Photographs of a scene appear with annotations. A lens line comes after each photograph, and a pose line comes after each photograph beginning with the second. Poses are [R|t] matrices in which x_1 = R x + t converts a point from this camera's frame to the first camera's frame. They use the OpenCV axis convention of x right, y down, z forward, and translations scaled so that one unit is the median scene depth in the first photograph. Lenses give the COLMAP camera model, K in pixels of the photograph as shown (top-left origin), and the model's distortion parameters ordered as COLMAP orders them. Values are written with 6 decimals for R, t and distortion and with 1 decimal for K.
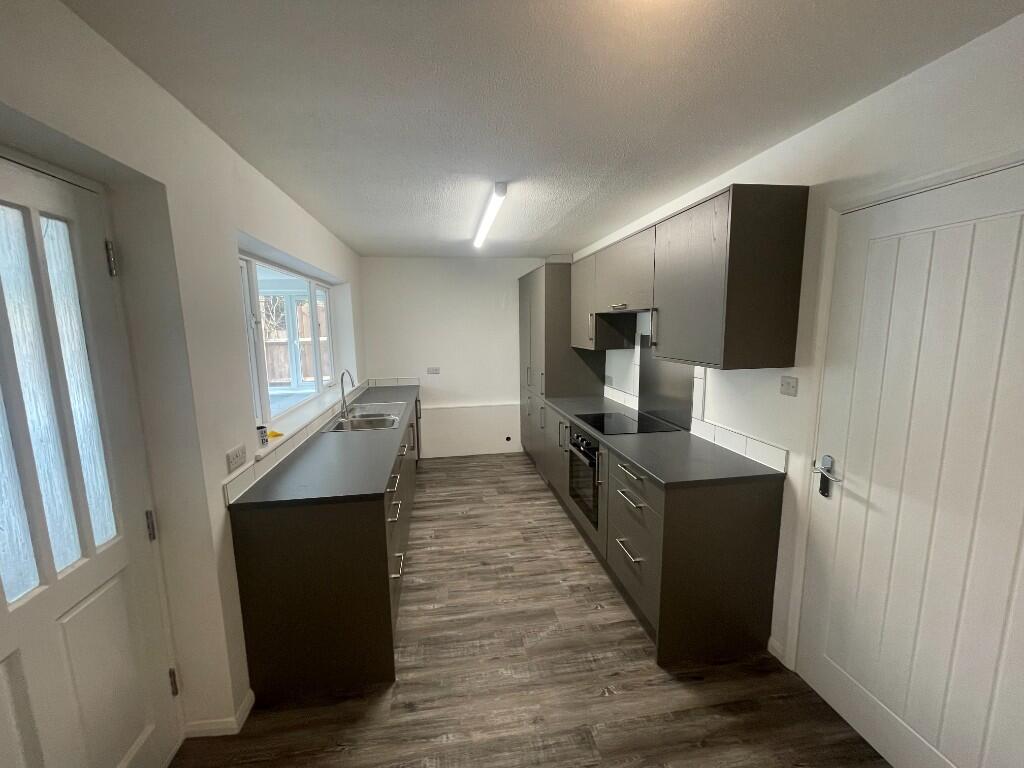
lens RADIAL K [[414.9, 0, 509.2], [0, 414.9, 386.0], [0, 0, 1]] dist [-0.001309, -0.000381]
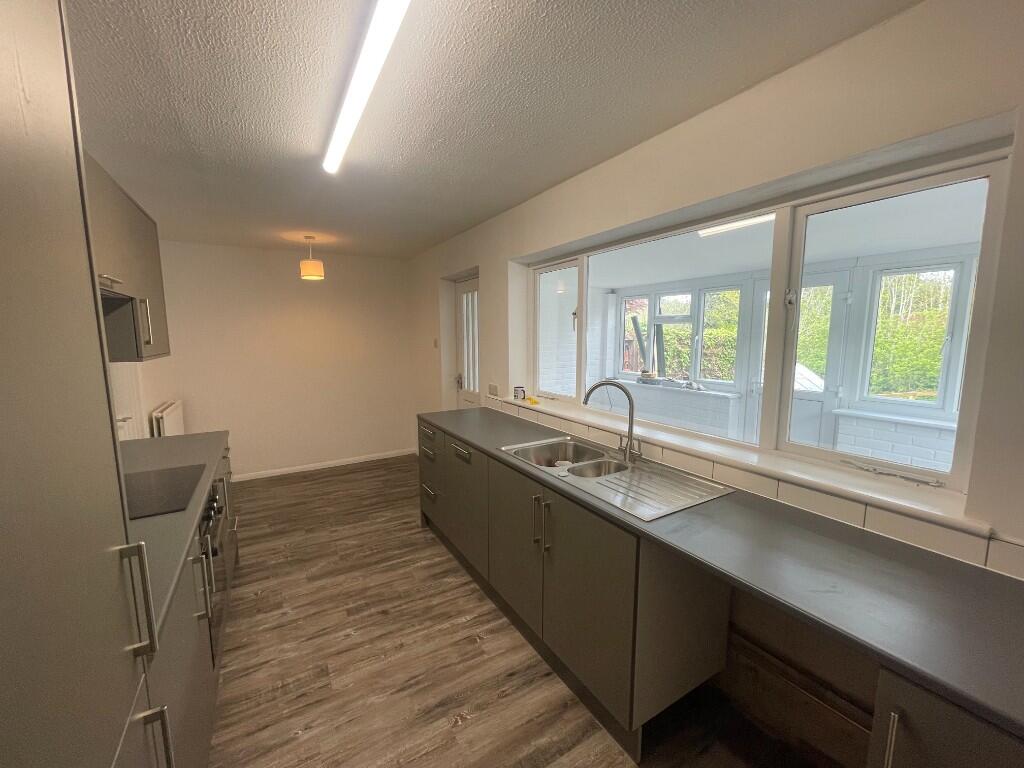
lens RADIAL K [[414.9, 0, 511.0], [0, 414.9, 386.2], [0, 0, 1]] dist [-0.001309, -0.000381]
pose [[-0.929991, 0.067234, -0.361381, -0.026309], [-0.032288, 0.964388, 0.262514, -0.224823], [0.366161, 0.255804, -0.894701, 1.733347]]
